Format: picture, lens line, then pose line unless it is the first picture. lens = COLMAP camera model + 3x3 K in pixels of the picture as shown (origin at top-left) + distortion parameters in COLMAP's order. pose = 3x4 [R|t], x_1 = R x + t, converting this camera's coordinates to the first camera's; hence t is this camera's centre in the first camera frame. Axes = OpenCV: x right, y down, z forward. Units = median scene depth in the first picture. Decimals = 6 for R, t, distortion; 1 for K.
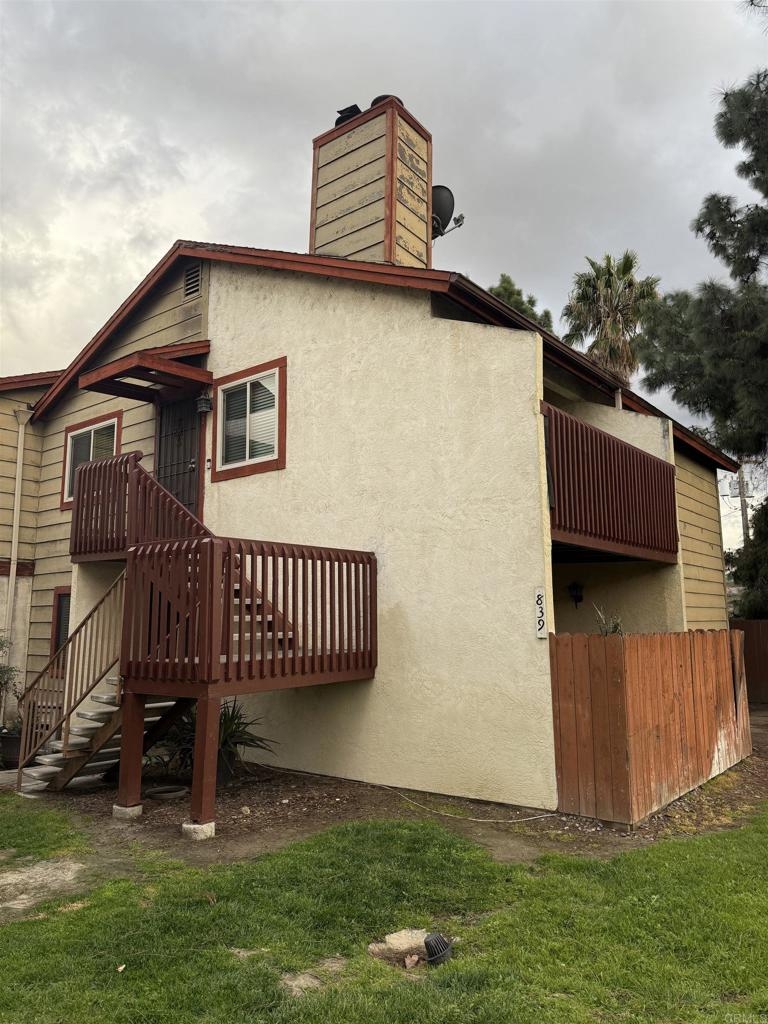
lens RADIAL K [[725.2, 0, 384.0], [0, 725.2, 512.0], [0, 0, 1]] dist [0.168528, -0.240409]
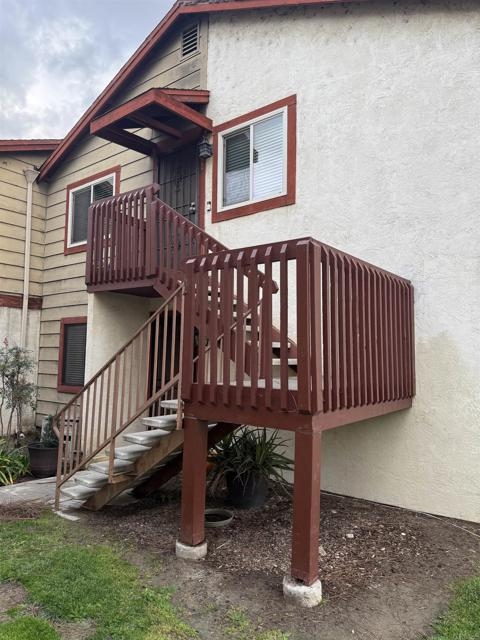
lens RADIAL K [[452.9, 0, 240.0], [0, 452.9, 320.0], [0, 0, 1]] dist [0.074984, -0.084720]
pose [[0.999648, 0.019906, 0.017541, -0.208736], [-0.021055, 0.997467, 0.067941, 0.059421], [-0.016144, -0.068286, 0.997535, 0.321555]]
